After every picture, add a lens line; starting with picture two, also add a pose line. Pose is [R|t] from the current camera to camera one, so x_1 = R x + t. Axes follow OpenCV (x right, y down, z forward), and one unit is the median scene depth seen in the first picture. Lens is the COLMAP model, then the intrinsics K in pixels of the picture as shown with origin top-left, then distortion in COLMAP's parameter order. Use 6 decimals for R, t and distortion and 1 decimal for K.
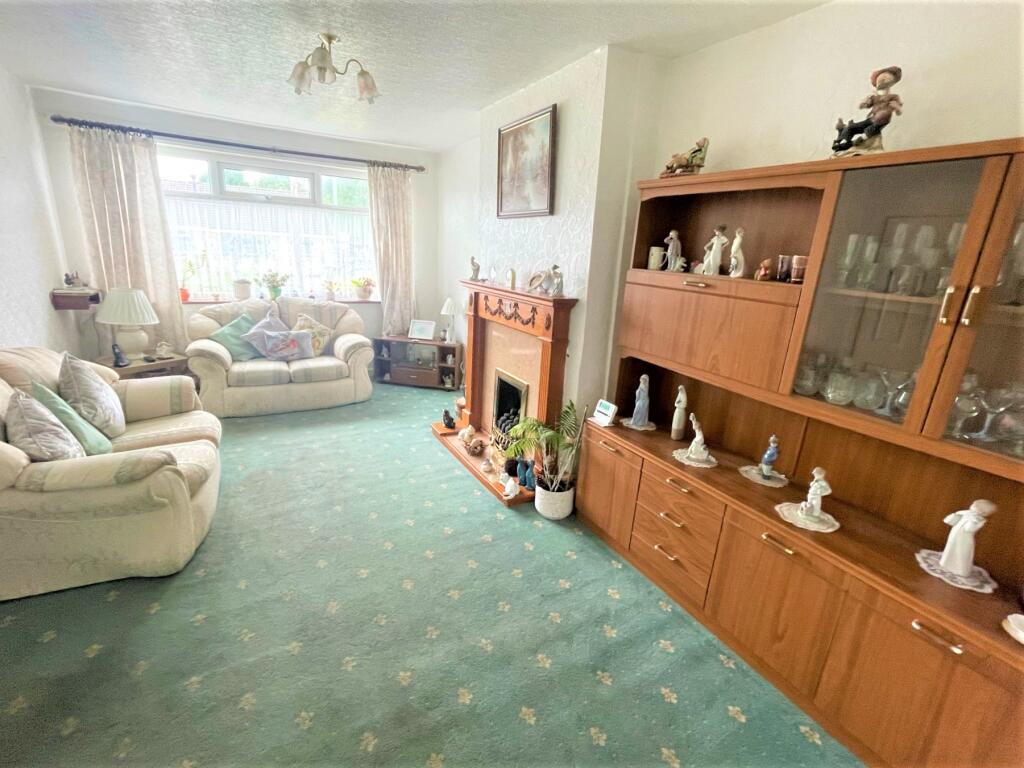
lens RADIAL K [[472.2, 0, 512.5], [0, 472.2, 383.5], [0, 0, 1]] dist [-0.001883, -0.000189]
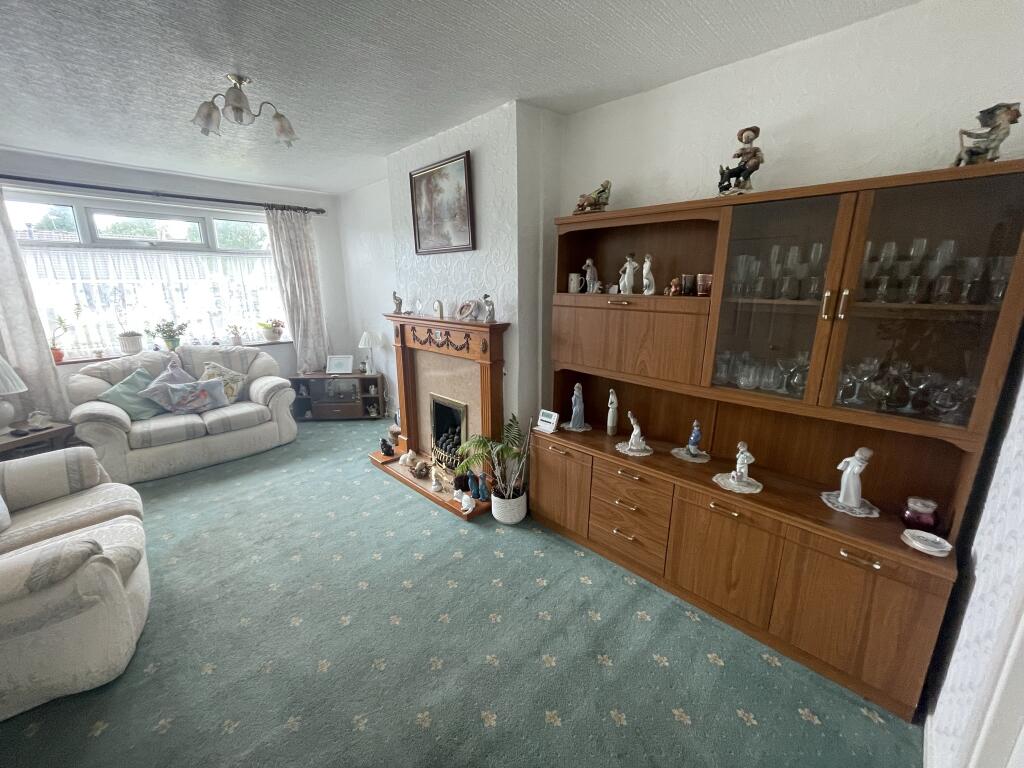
lens RADIAL K [[415.8, 0, 514.0], [0, 415.8, 383.5], [0, 0, 1]] dist [-0.002481, -0.000132]
pose [[0.960426, -0.119633, 0.251534, -0.104323], [0.127357, 0.991749, -0.014597, -0.019681], [-0.247713, 0.046054, 0.967738, 0.047313]]
